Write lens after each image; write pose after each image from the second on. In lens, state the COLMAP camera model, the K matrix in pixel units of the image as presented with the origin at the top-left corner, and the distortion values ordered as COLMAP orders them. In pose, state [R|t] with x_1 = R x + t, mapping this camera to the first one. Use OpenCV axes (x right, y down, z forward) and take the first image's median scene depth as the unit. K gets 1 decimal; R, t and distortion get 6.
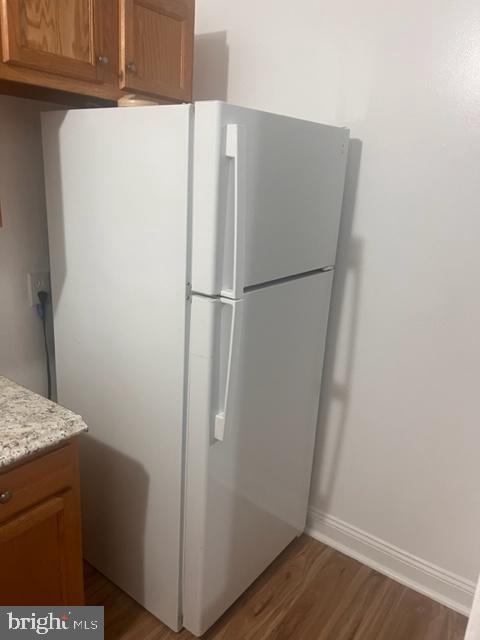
lens RADIAL K [[487.1, 0, 239.8], [0, 487.1, 320.2], [0, 0, 1]] dist [0.015109, -0.052809]
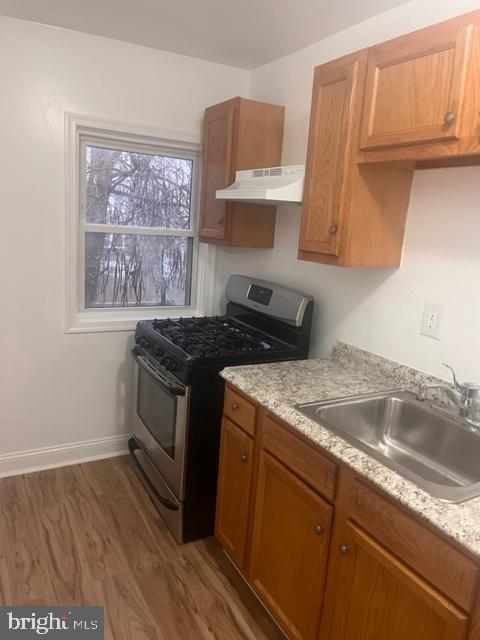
lens RADIAL K [[487.1, 0, 240.5], [0, 487.1, 318.9], [0, 0, 1]] dist [0.015109, -0.052809]
pose [[-0.401439, 0.108227, -0.909469, 0.568629], [-0.340726, 0.904075, 0.257981, -0.215548], [0.850149, 0.413443, -0.326055, 0.836607]]
